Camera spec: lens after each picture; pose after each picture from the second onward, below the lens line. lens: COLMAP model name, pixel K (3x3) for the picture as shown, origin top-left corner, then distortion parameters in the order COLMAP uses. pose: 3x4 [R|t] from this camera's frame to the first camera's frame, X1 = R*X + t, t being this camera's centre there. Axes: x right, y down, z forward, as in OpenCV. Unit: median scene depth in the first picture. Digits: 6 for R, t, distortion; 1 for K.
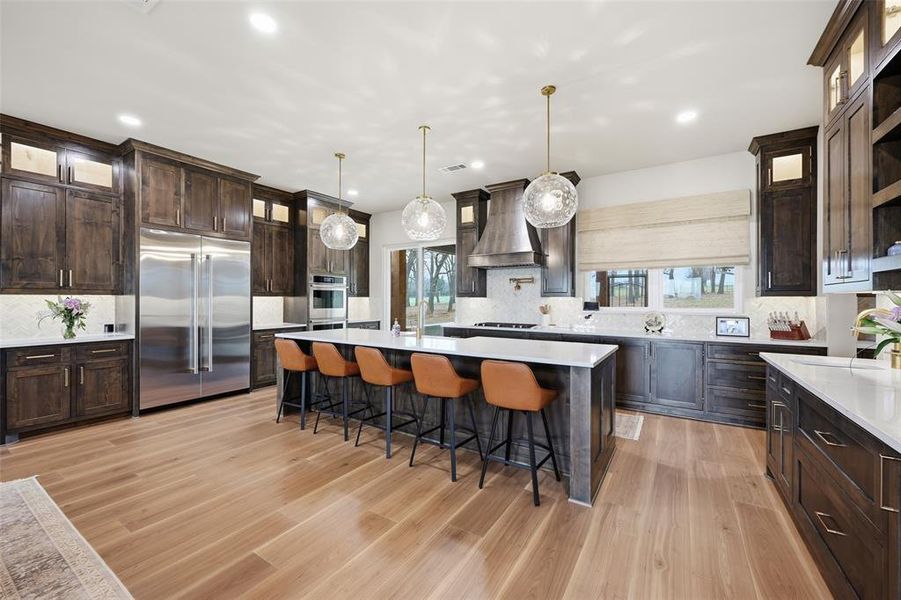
lens RADIAL K [[360.3, 0, 450.5], [0, 360.3, 300.0], [0, 0, 1]] dist [-0.000236, -0.000303]
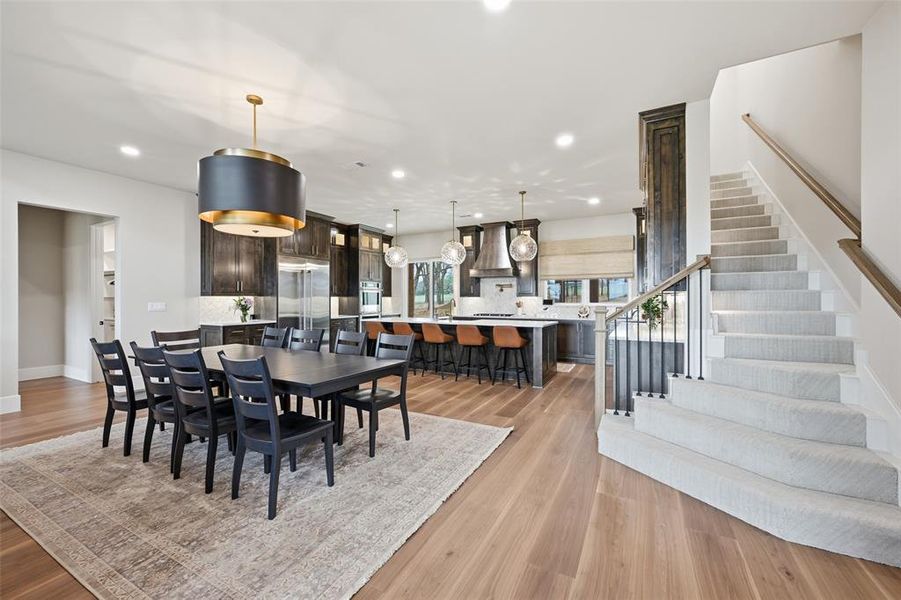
lens RADIAL K [[360.3, 0, 450.5], [0, 360.3, 300.0], [0, 0, 1]] dist [-0.000236, -0.000303]
pose [[0.996575, -0.004436, 0.082572, -0.169800], [0.004280, 0.999989, 0.002071, 0.002375], [-0.082580, -0.001710, 0.996583, -0.553384]]
